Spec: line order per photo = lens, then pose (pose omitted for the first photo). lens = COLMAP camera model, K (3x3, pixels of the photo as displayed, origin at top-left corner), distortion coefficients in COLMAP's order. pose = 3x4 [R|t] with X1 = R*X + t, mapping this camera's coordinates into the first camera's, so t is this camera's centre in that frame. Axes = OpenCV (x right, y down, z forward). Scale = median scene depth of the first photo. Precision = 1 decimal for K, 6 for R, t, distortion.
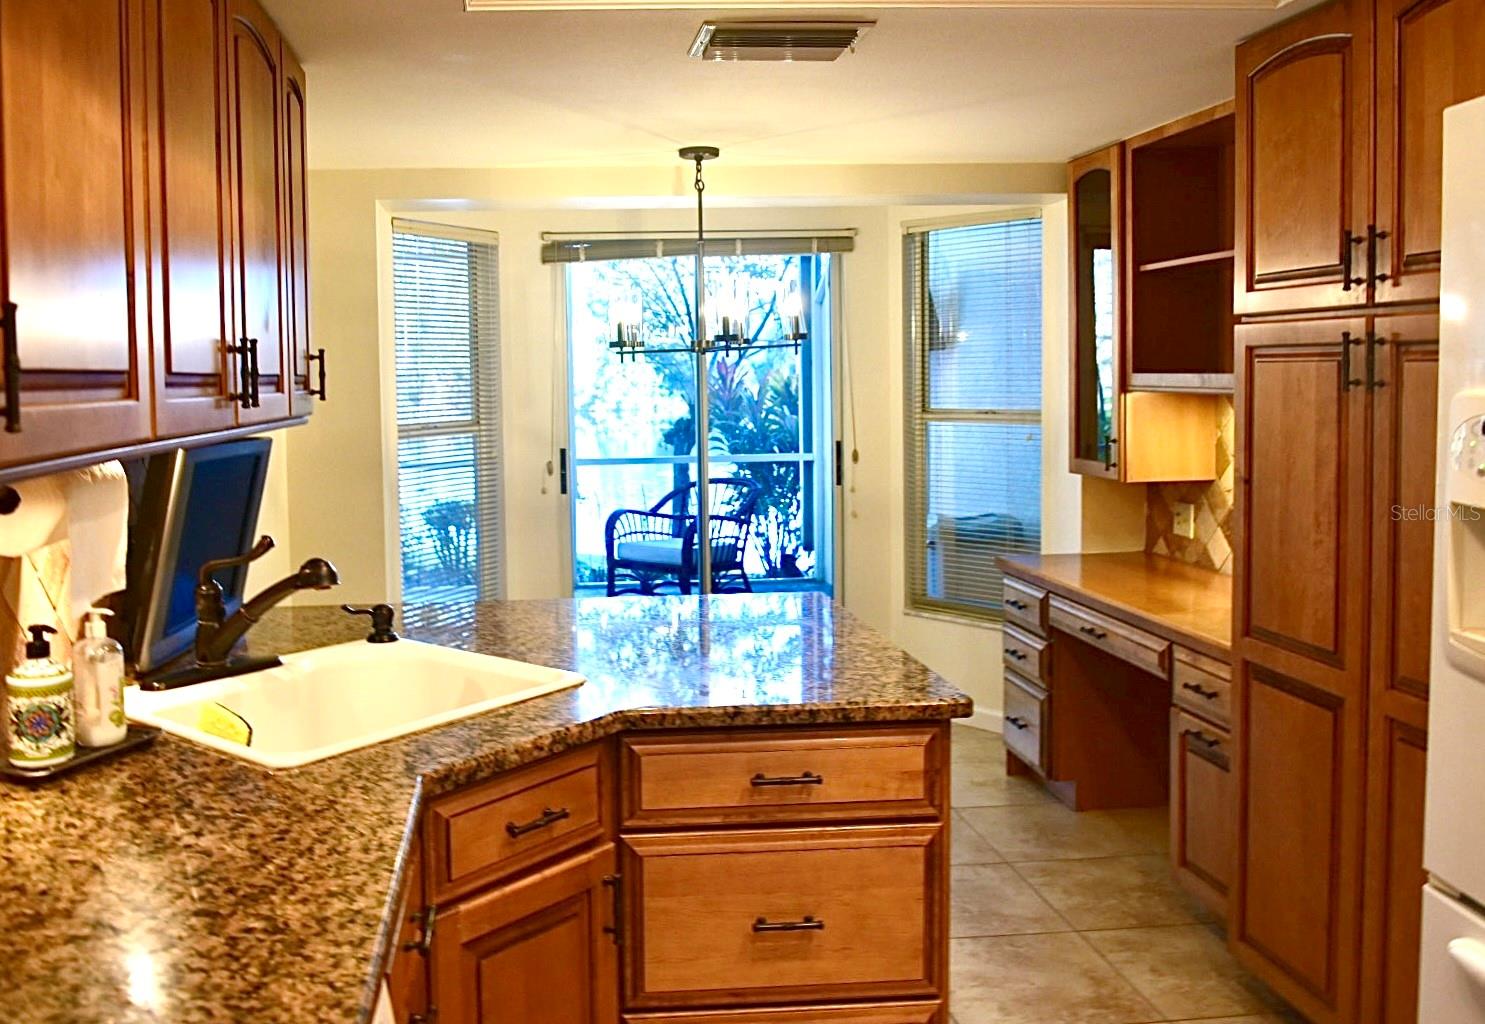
lens RADIAL K [[1247.5, 0, 603.0], [0, 1247.5, 424.7], [0, 0, 1]] dist [-0.015685, -0.023076]
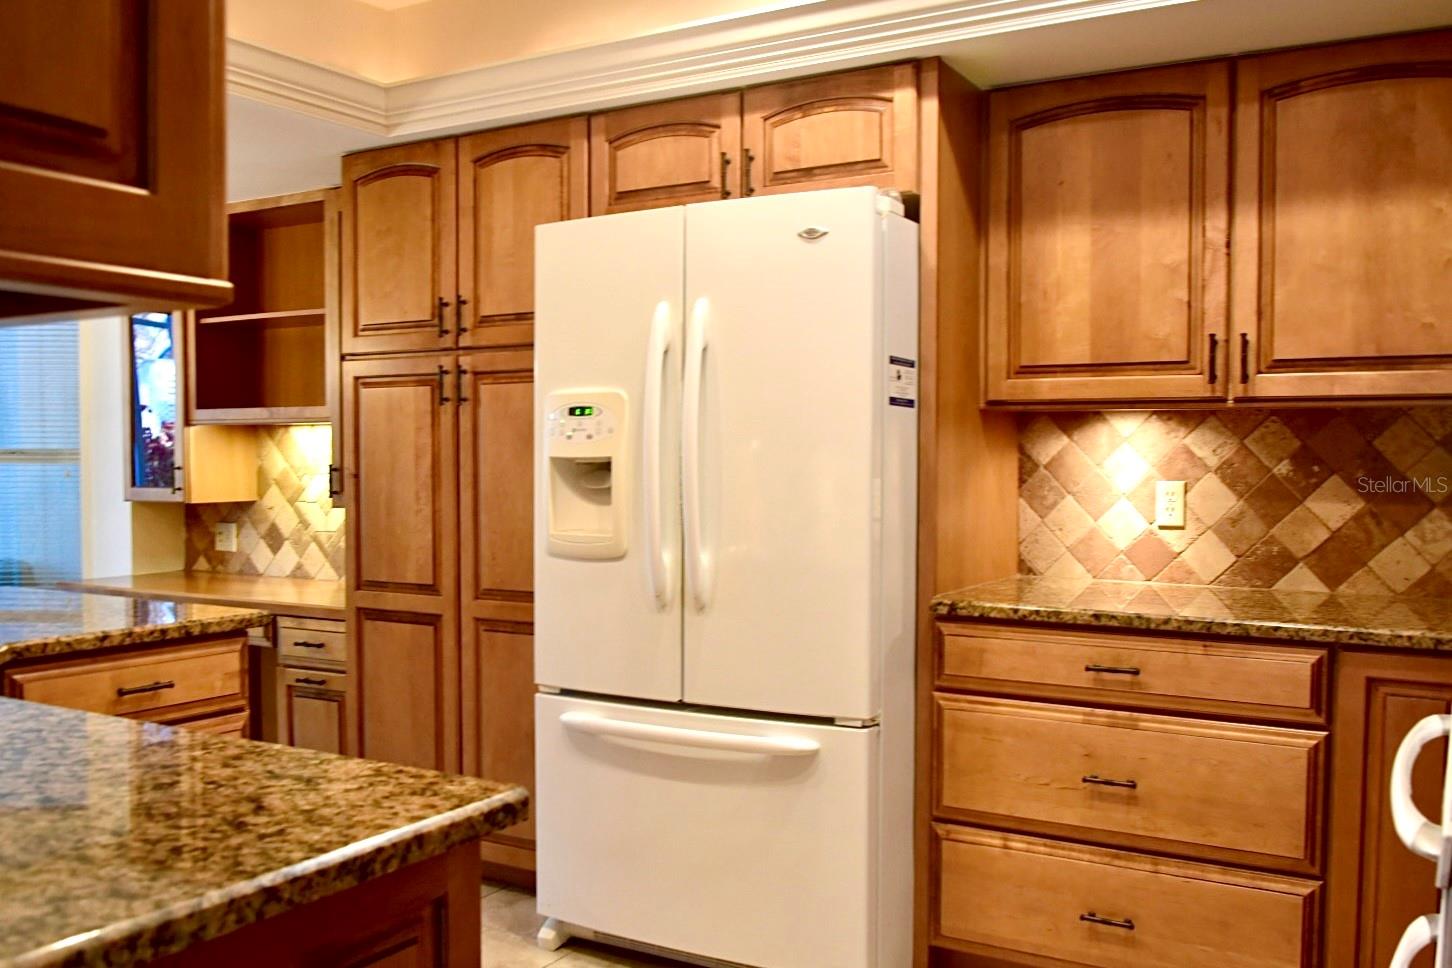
lens RADIAL K [[1298.5, 0, 724.0], [0, 1298.5, 481.9], [0, 0, 1]] dist [-0.059095, -0.001960]
pose [[0.566880, 0.005651, 0.823781, -0.470133], [0.020307, 0.999577, -0.020831, 0.101189], [-0.823550, 0.028537, 0.566525, -0.150677]]
